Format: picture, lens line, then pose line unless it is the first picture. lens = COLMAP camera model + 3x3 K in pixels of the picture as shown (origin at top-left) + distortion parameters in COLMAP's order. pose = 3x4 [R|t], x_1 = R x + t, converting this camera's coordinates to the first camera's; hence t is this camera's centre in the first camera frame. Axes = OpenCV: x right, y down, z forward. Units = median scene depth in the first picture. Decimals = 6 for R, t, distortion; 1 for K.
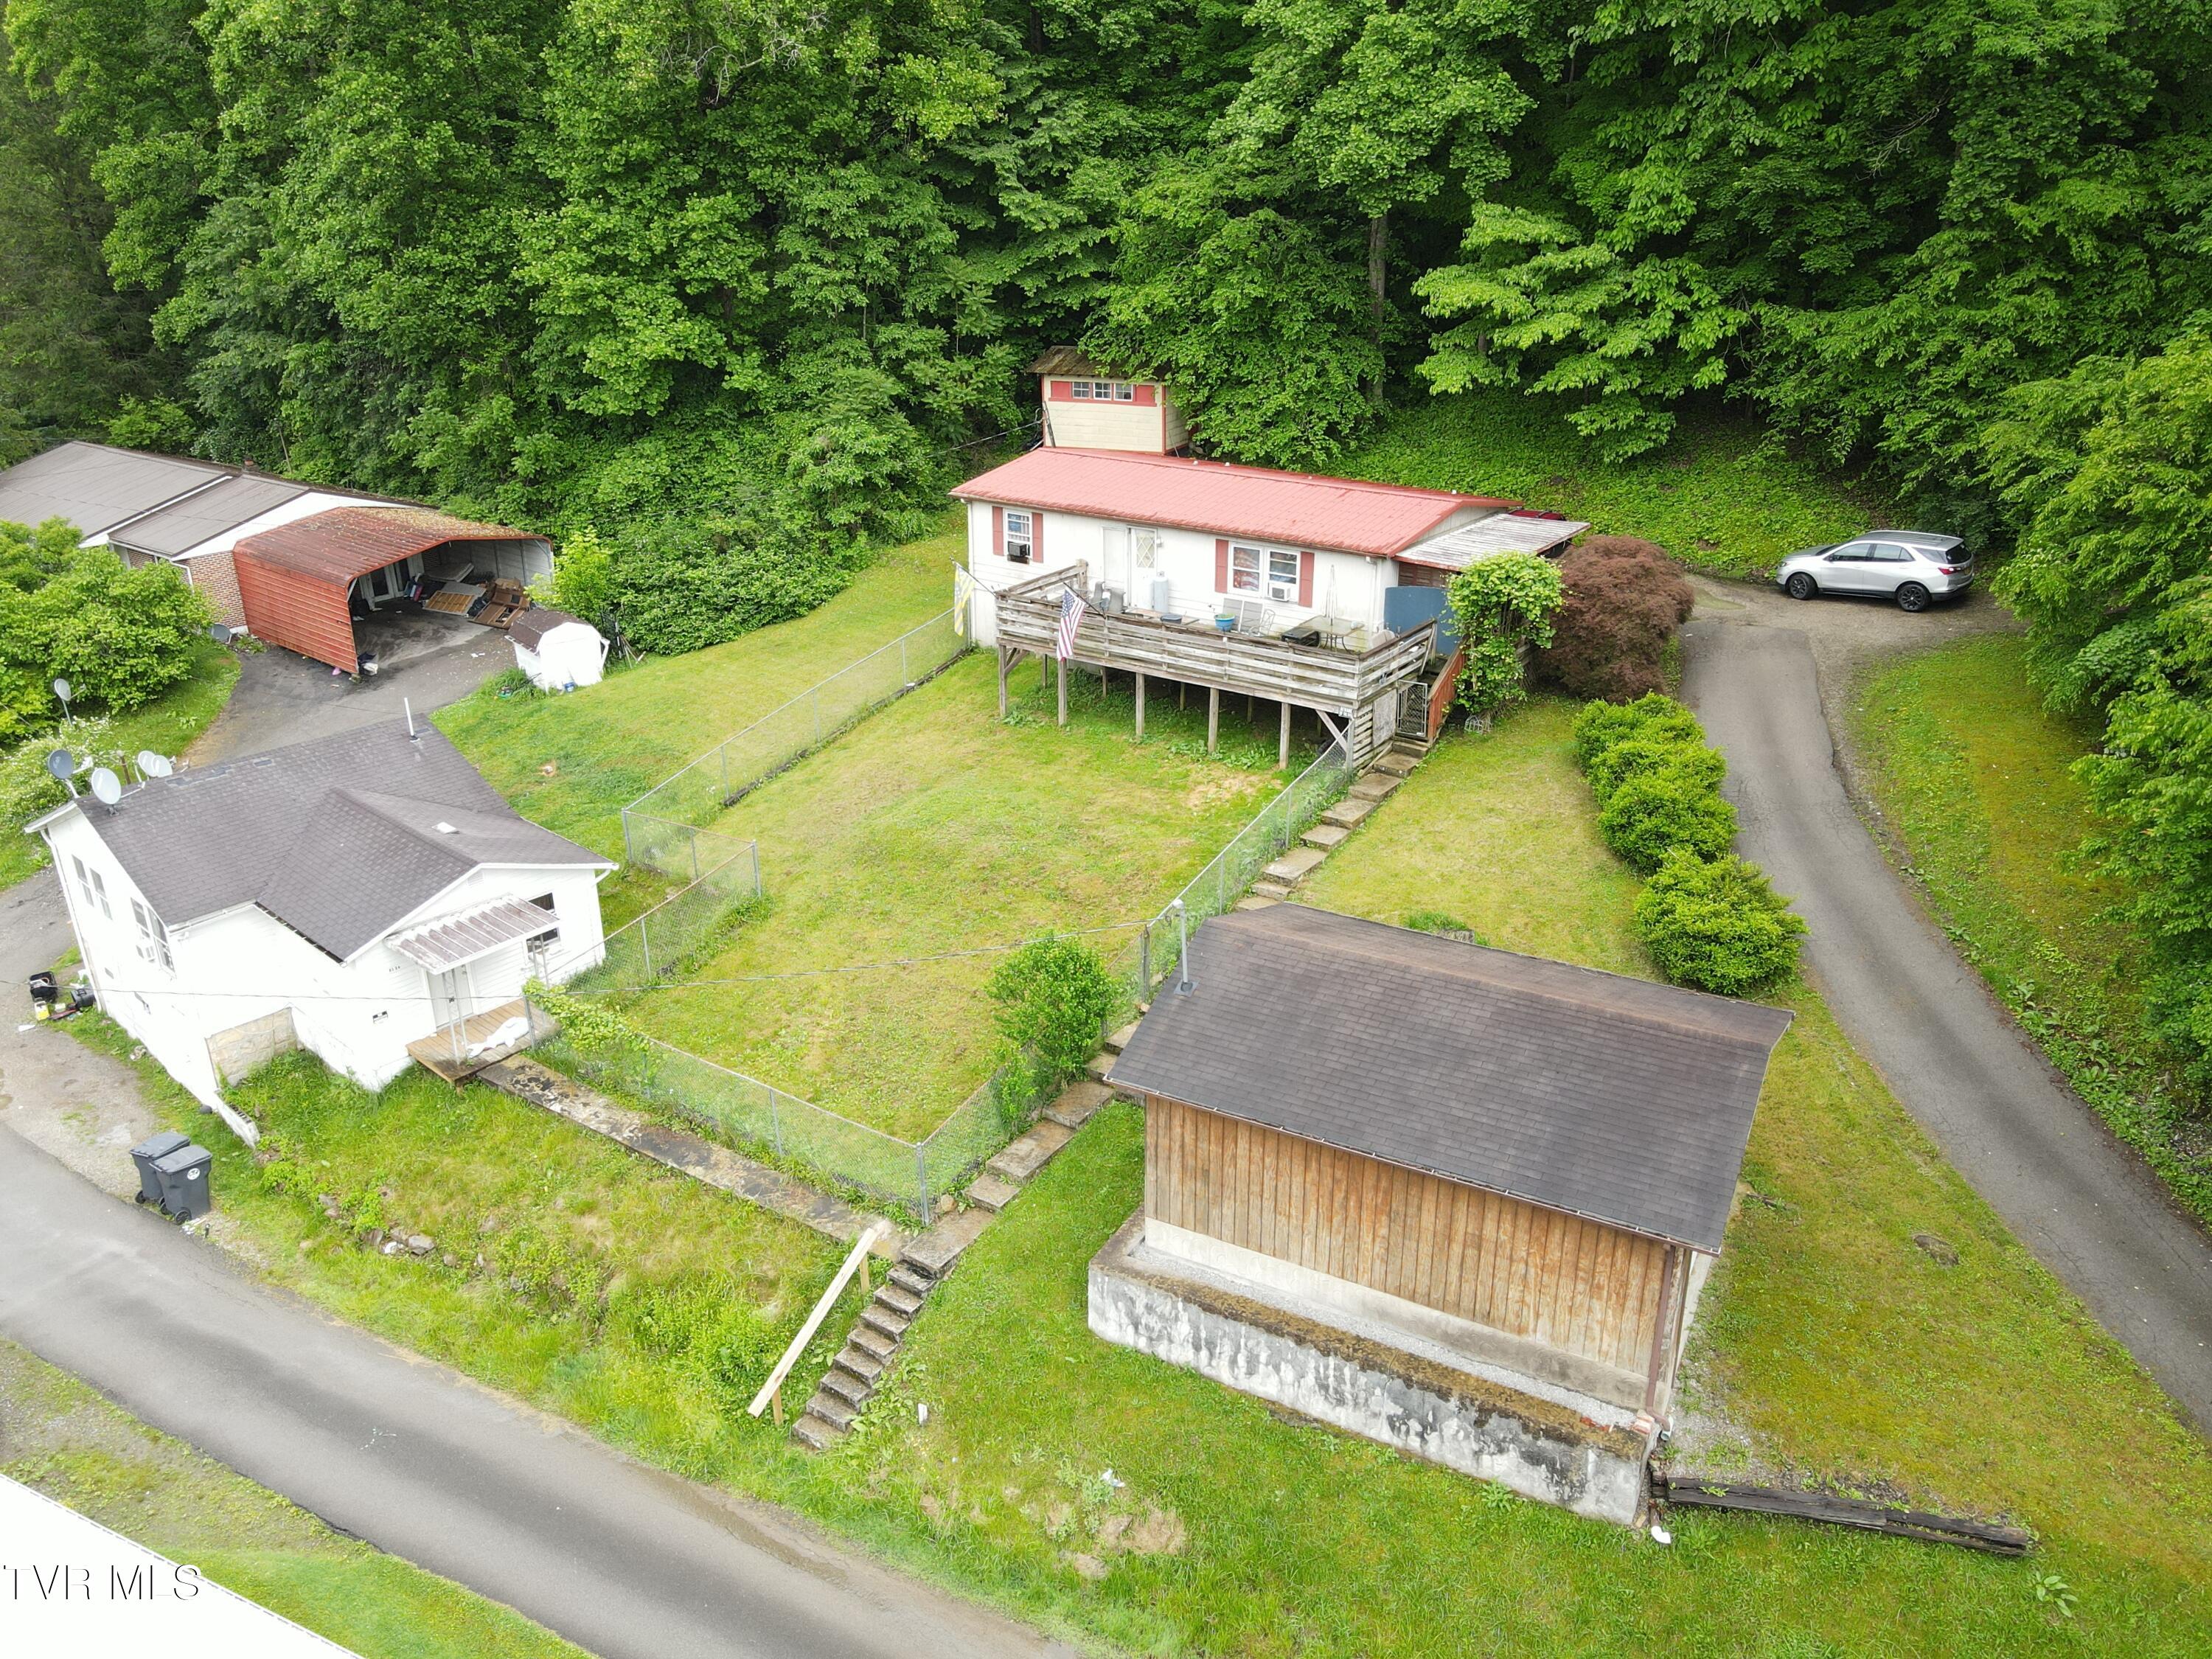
lens RADIAL K [[1620.5, 0, 1102.3], [0, 1620.5, 820.8], [0, 0, 1]] dist [0.009831, 0.013535]
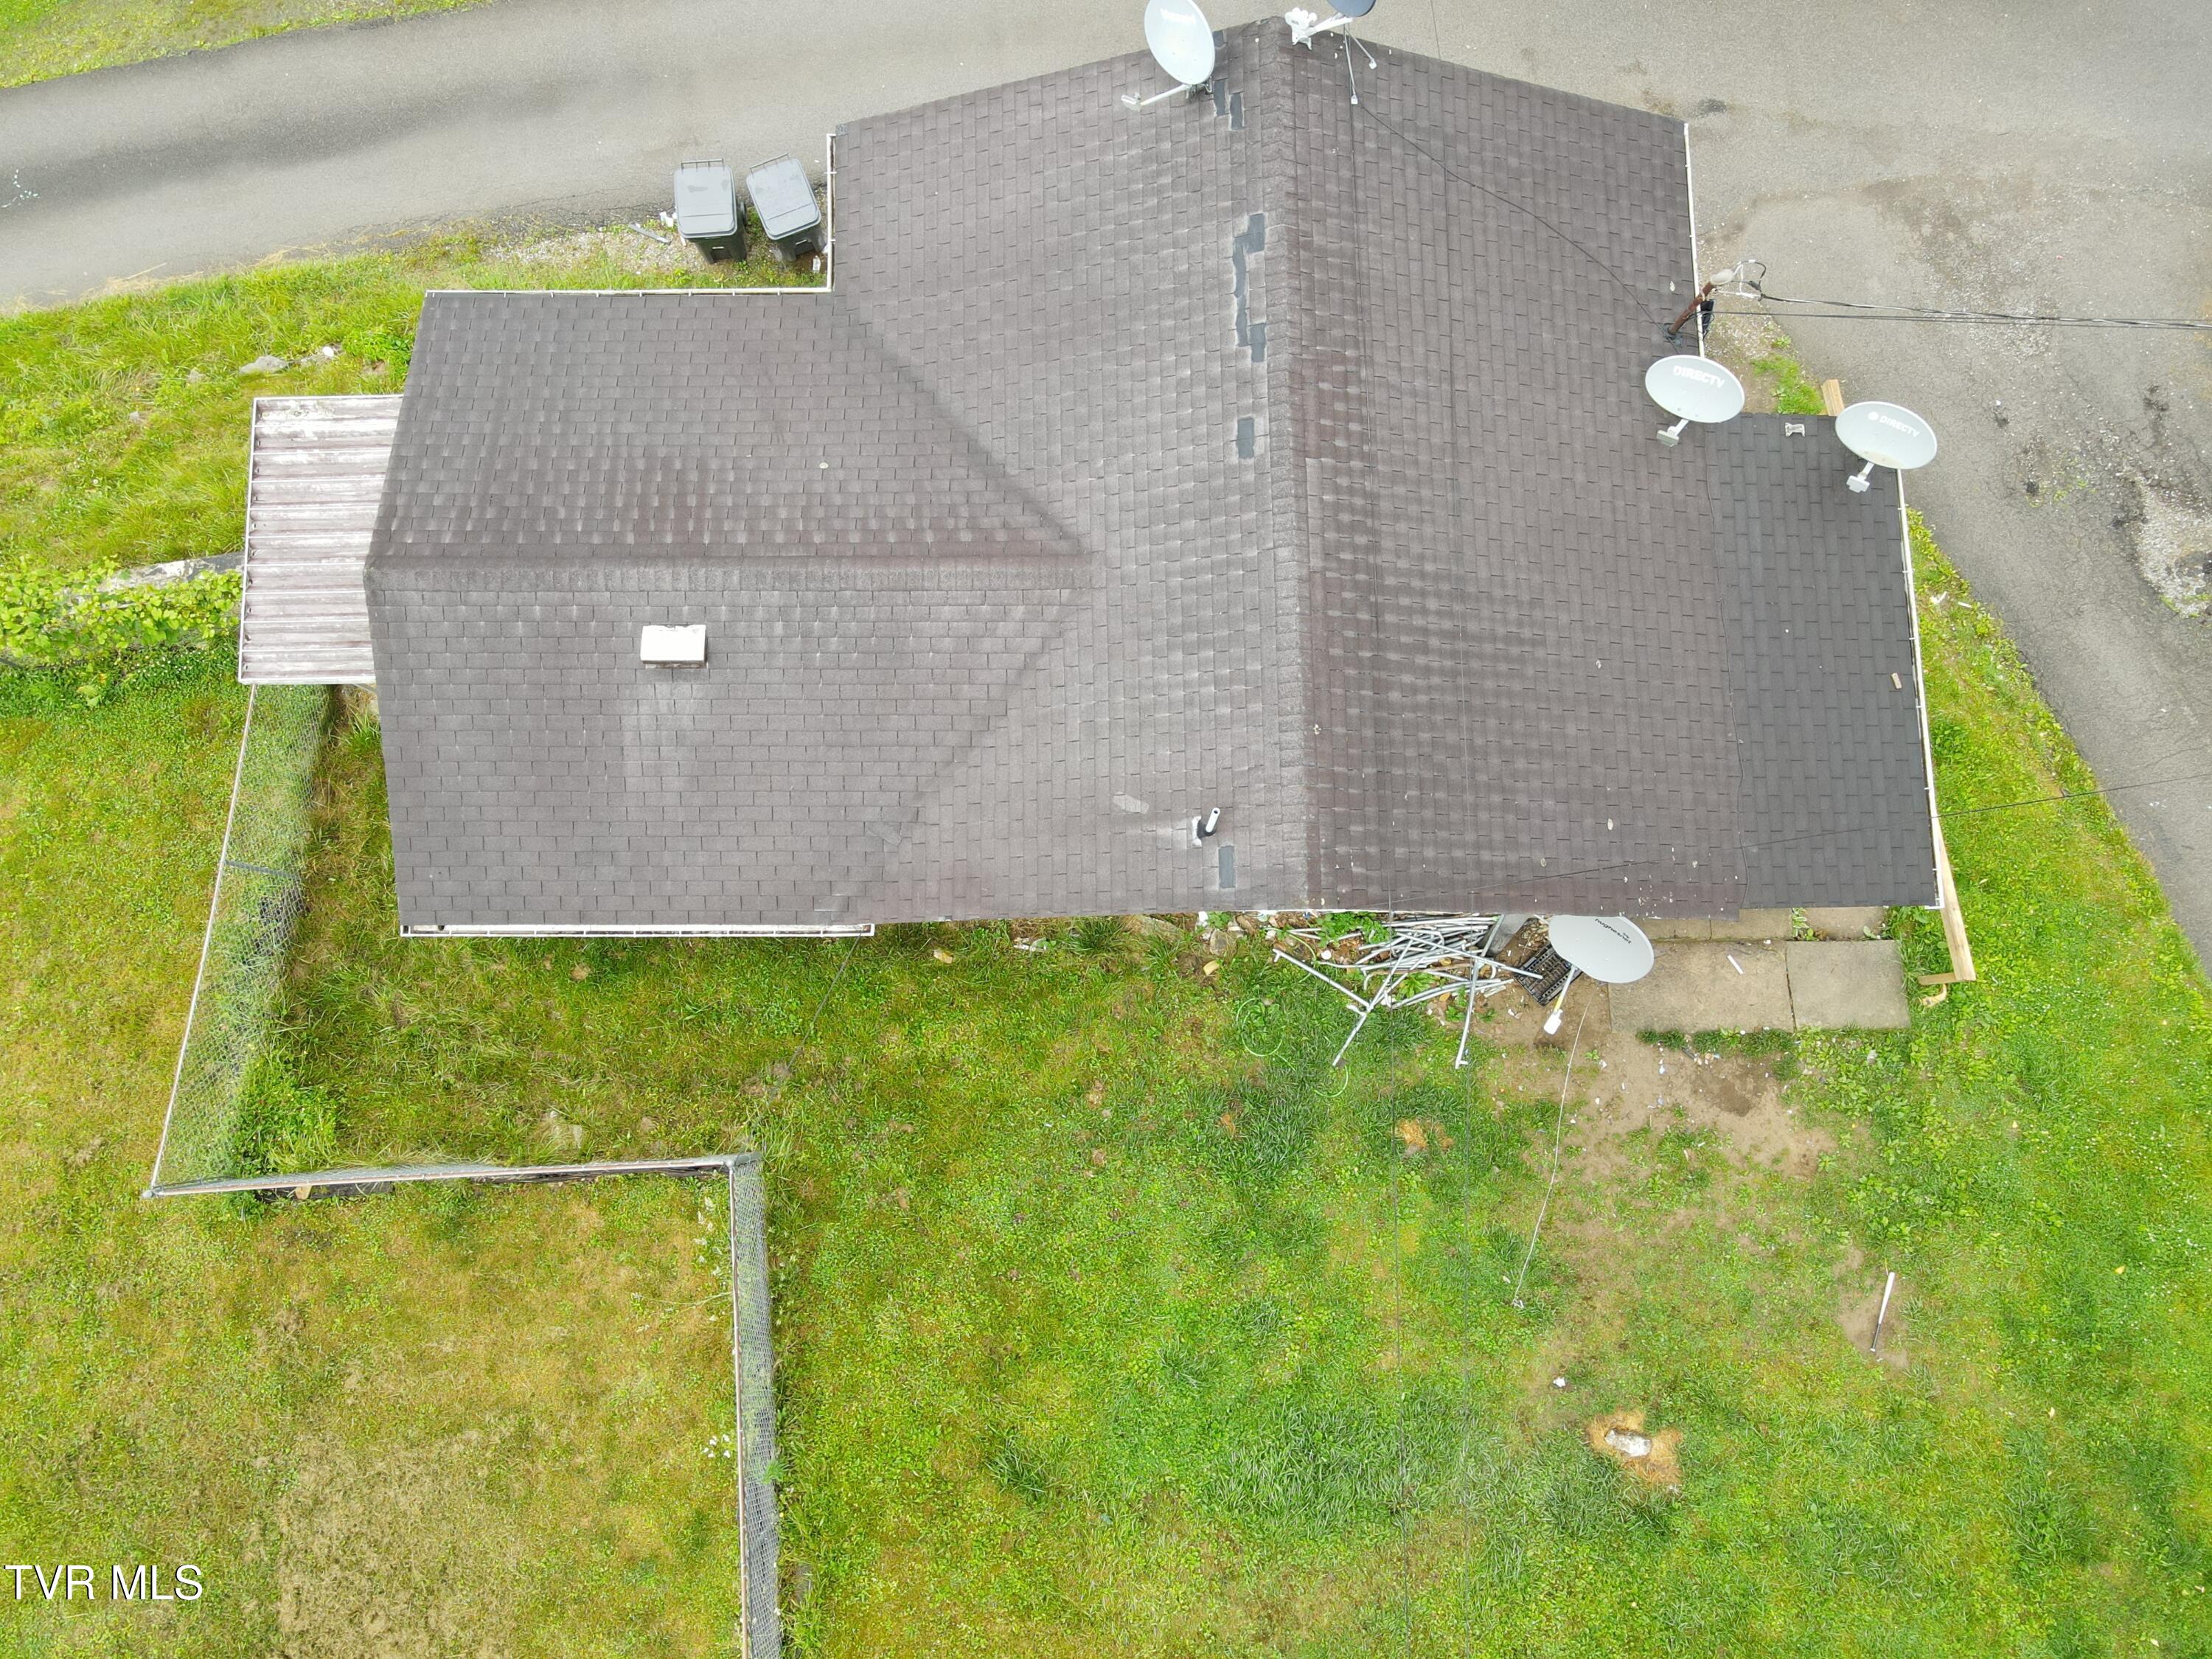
lens RADIAL K [[1620.5, 0, 1105.1], [0, 1620.5, 817.8], [0, 0, 1]] dist [0.009831, 0.013535]
pose [[-0.745755, 0.661296, -0.080854, -0.359089], [-0.240669, -0.154243, 0.958273, -0.352452], [0.621231, 0.734096, 0.274181, 0.836787]]
